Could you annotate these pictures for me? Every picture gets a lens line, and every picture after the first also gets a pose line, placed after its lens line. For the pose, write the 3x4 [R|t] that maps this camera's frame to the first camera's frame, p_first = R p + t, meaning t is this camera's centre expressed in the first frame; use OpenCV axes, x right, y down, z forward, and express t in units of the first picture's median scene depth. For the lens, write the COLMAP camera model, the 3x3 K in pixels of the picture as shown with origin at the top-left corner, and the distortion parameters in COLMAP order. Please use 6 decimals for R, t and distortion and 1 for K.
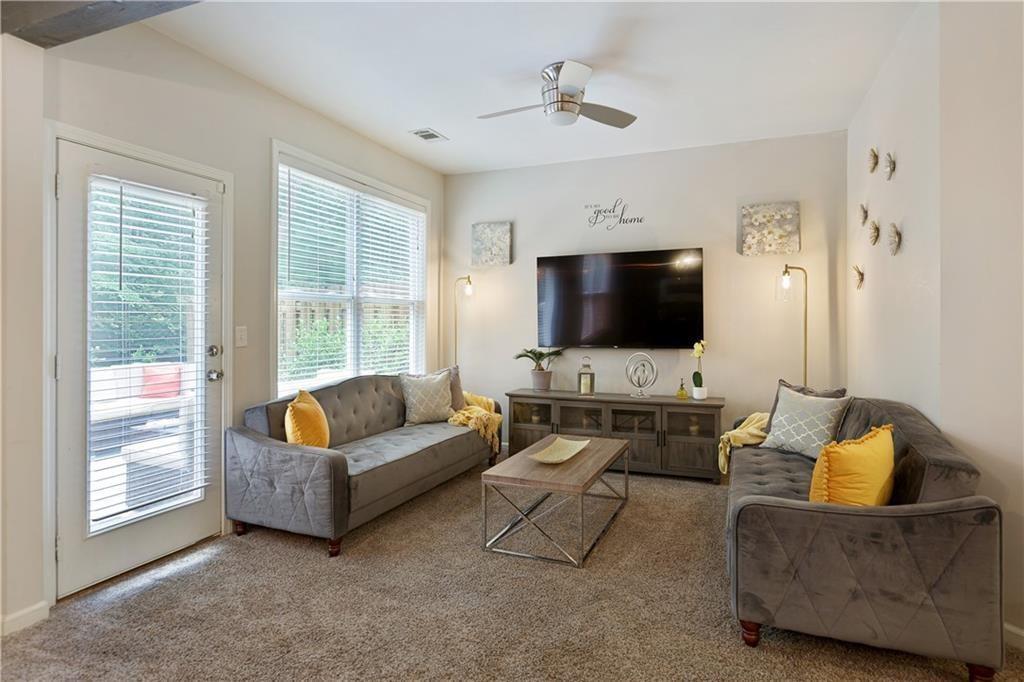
lens RADIAL K [[555.1, 0, 510.6], [0, 555.1, 331.7], [0, 0, 1]] dist [-0.005043, 0.003607]
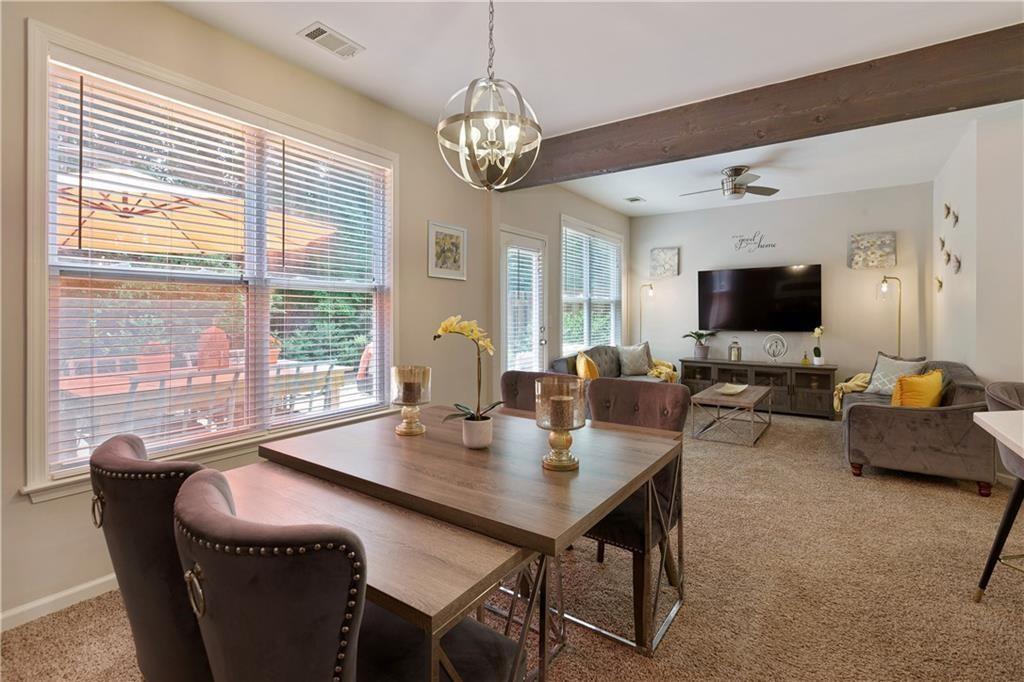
lens RADIAL K [[473.6, 0, 514.0], [0, 473.6, 321.0], [0, 0, 1]] dist [0.001980, -0.001345]
pose [[0.976008, 0.003603, -0.217703, -0.197366], [-0.003487, 0.999994, 0.000918, 0.003464], [0.217705, -0.000137, 0.976015, -0.458918]]
